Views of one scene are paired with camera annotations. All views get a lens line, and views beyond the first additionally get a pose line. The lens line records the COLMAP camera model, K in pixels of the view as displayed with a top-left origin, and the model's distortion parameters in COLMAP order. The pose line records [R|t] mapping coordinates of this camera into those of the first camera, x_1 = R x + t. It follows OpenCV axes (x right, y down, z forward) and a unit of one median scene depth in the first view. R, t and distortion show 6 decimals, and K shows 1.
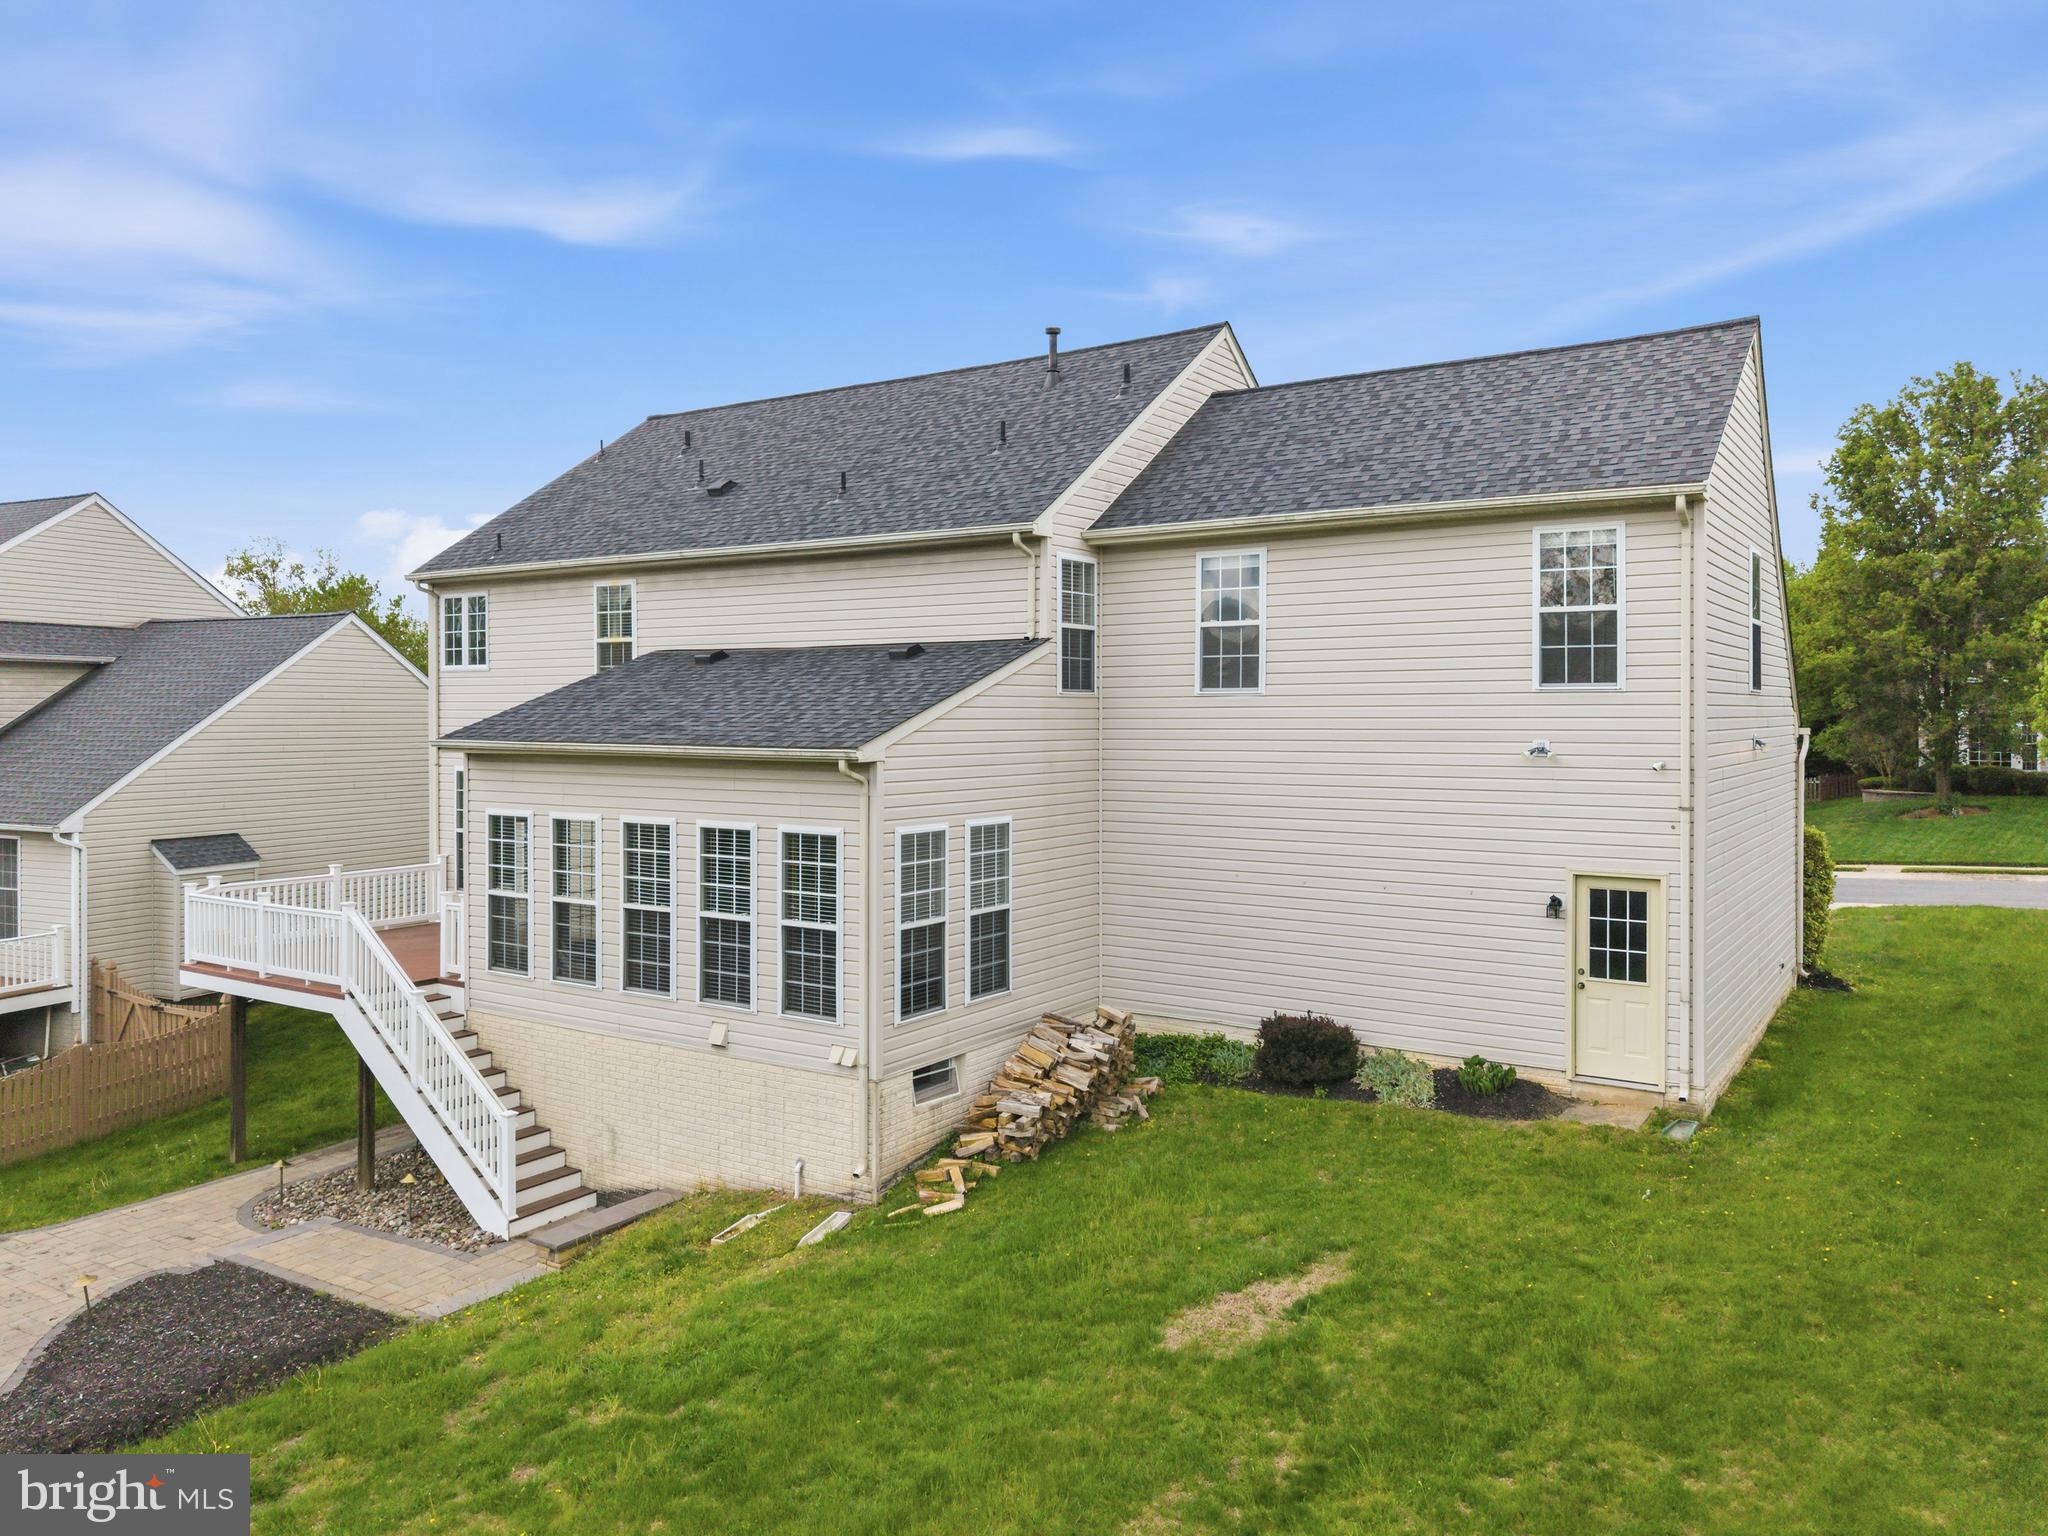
lens RADIAL K [[1458.2, 0, 1027.0], [0, 1458.2, 716.9], [0, 0, 1]] dist [0.012325, -0.007566]
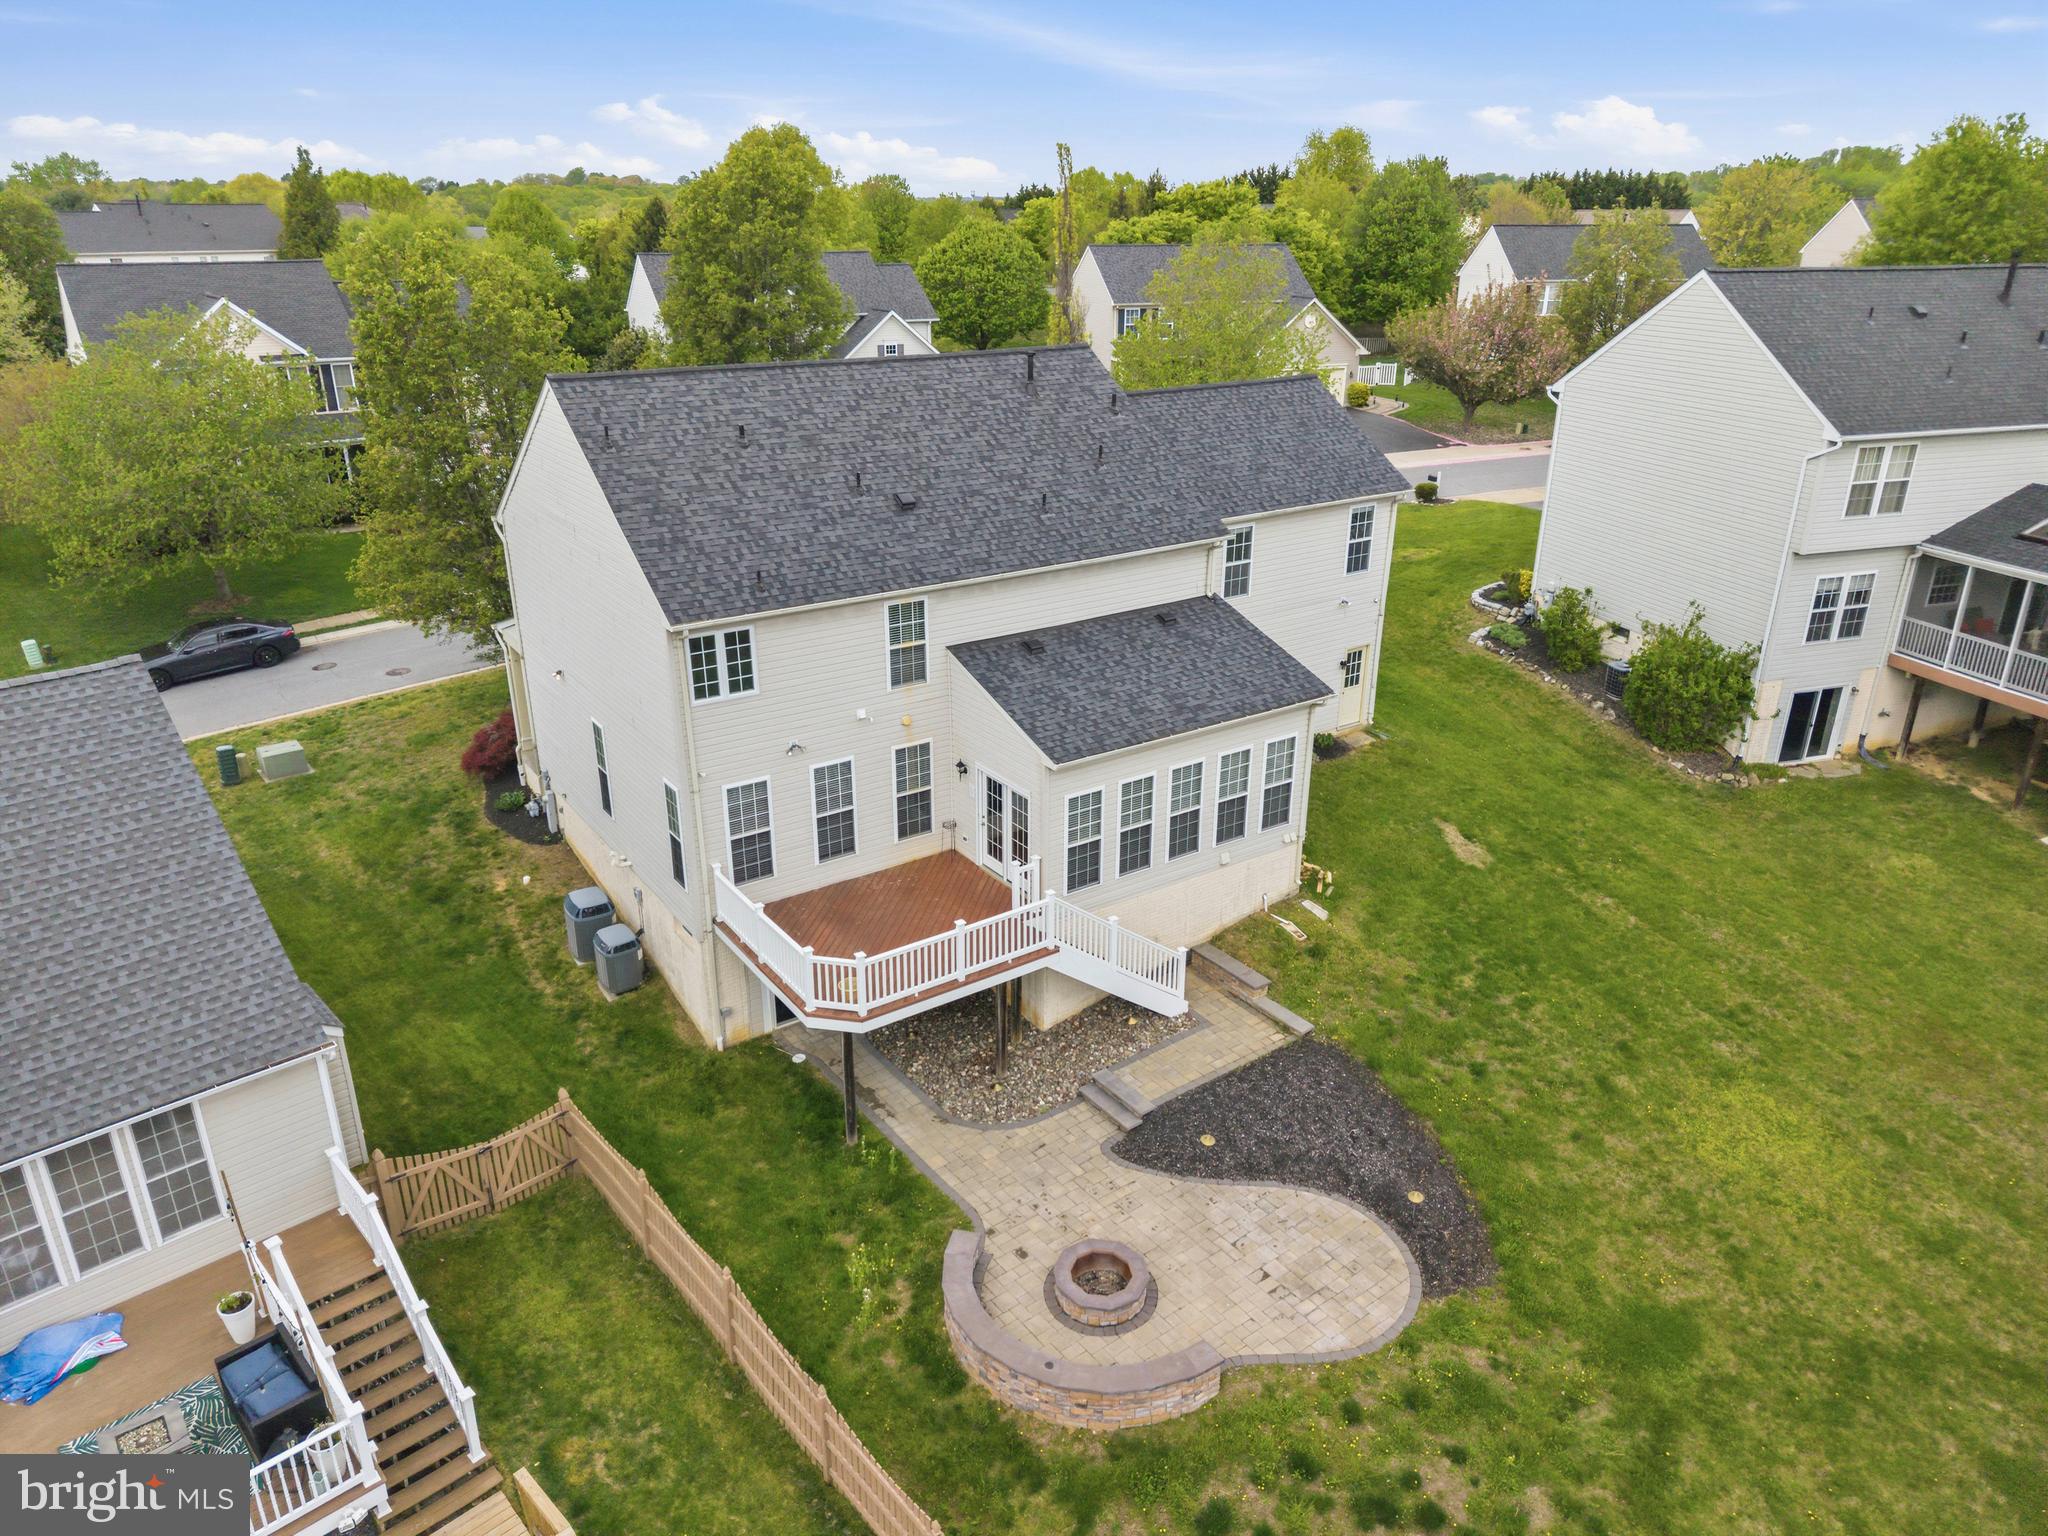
lens RADIAL K [[1356.6, 0, 1011.5], [0, 1356.6, 773.4], [0, 0, 1]] dist [0.033948, -0.024909]
pose [[0.378296, -0.353754, 0.855424, -1.806298], [0.003970, 0.924710, 0.380651, -0.552829], [-0.925676, -0.140603, 0.351218, 0.690554]]
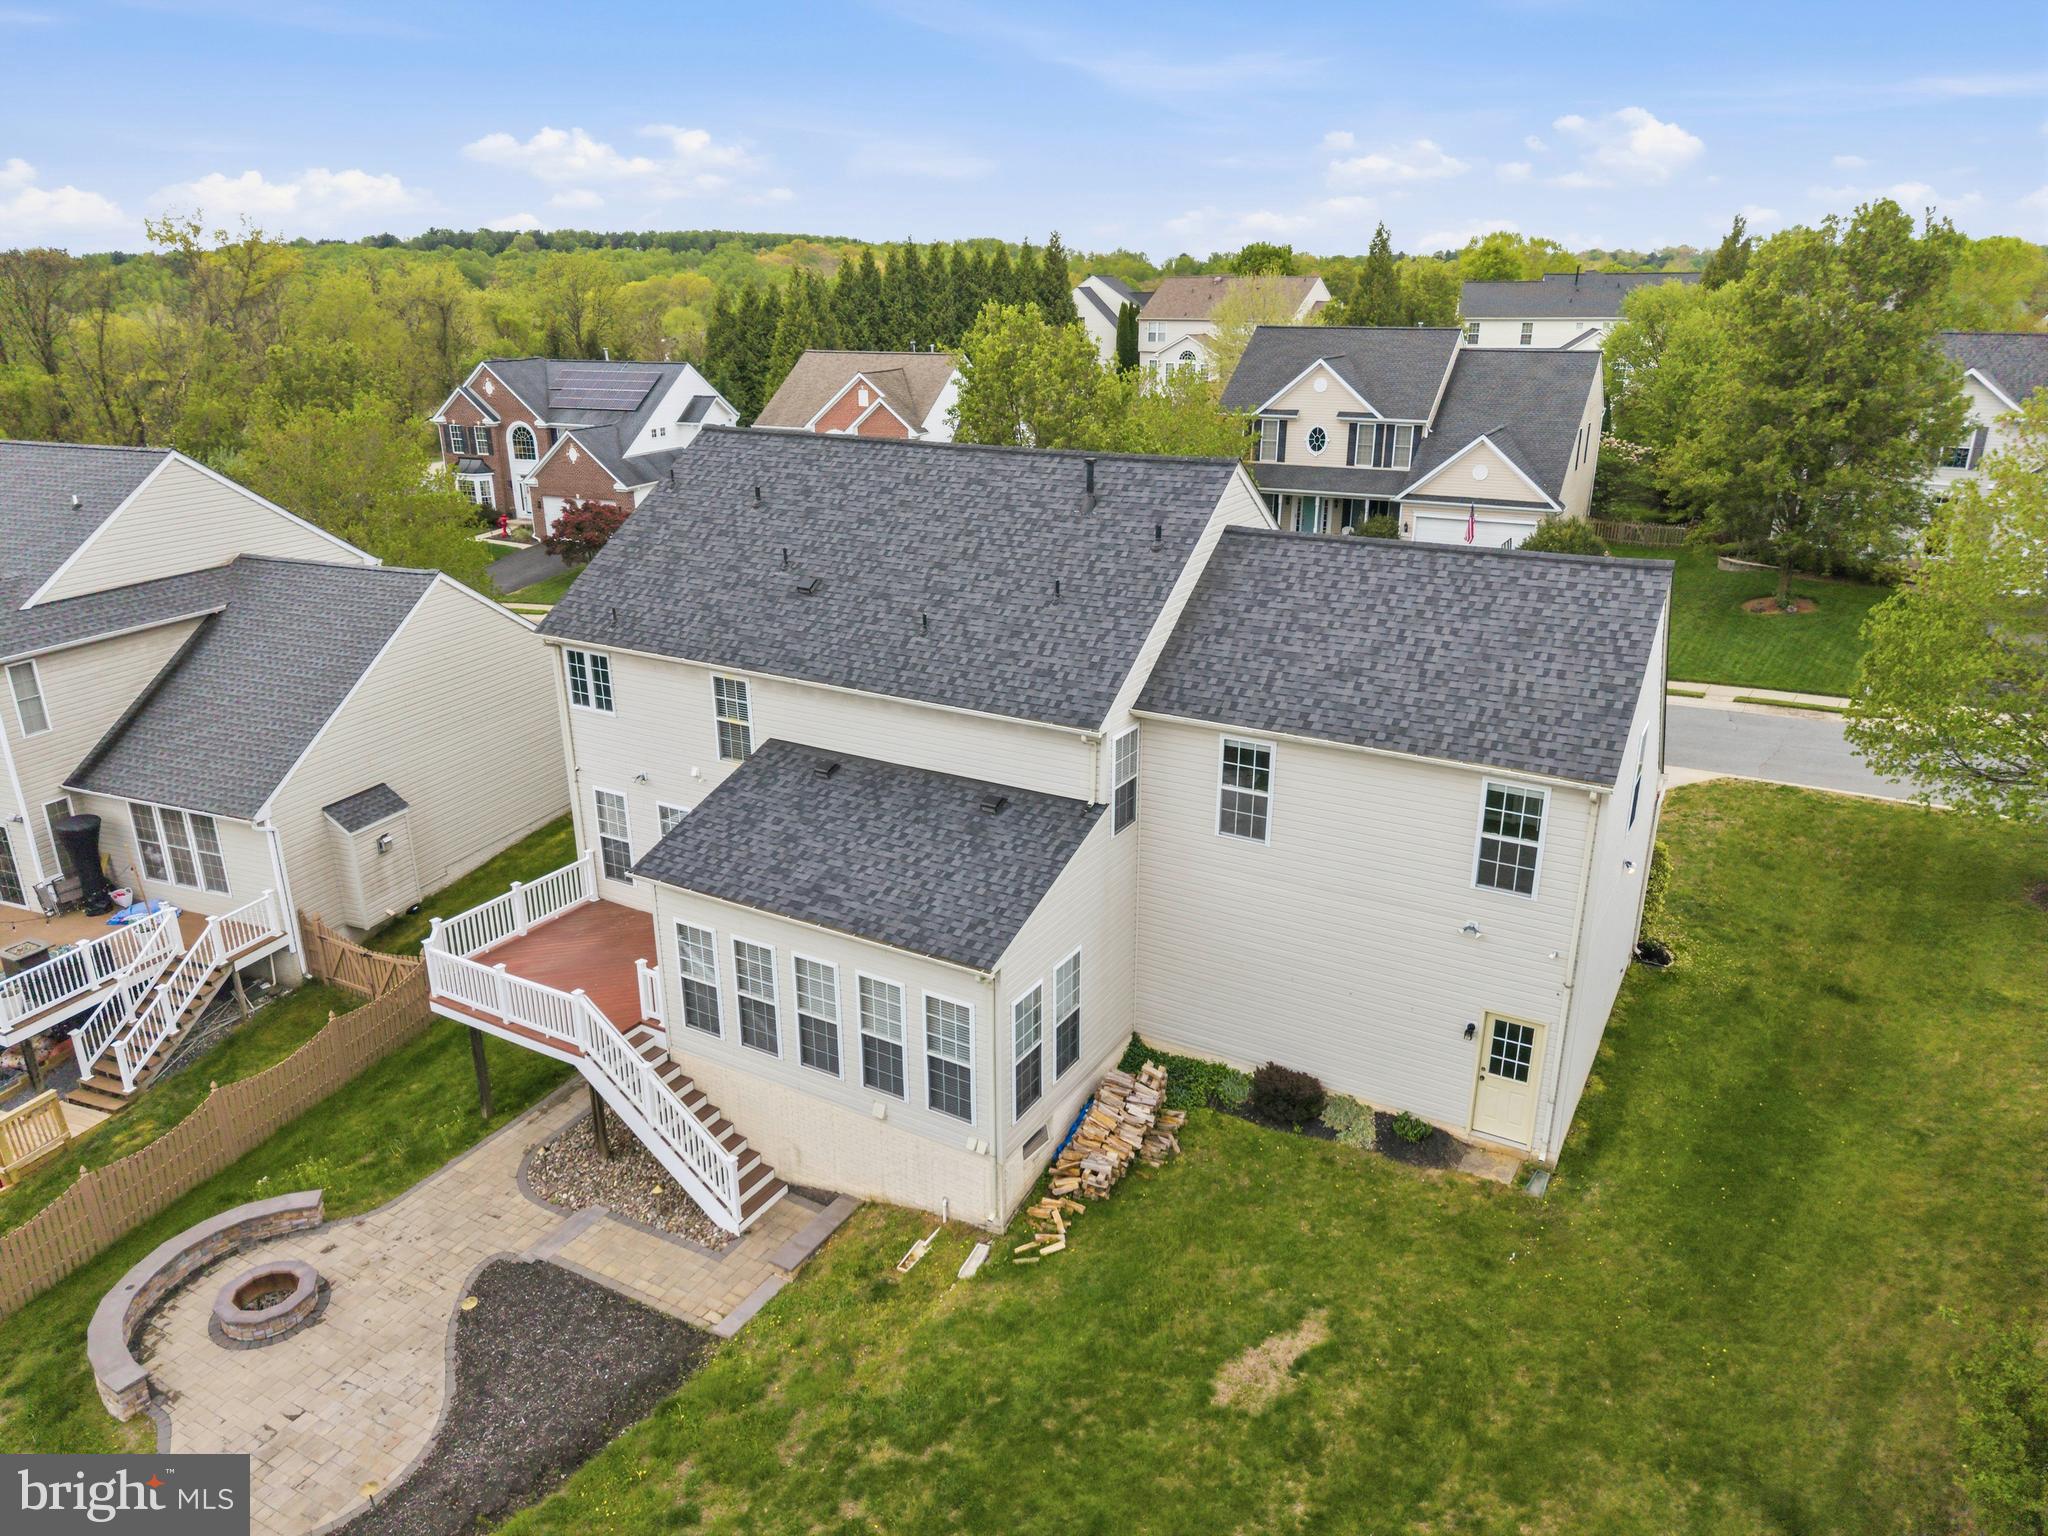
lens RADIAL K [[1361.2, 0, 1024.0], [0, 1361.2, 768.0], [0, 0, 1]] dist [0.039475, -0.046507]
pose [[0.998294, -0.023724, 0.053345, -0.139756], [0.004590, 0.942779, 0.333386, -0.557590], [-0.058202, -0.332572, 0.941280, -0.150419]]
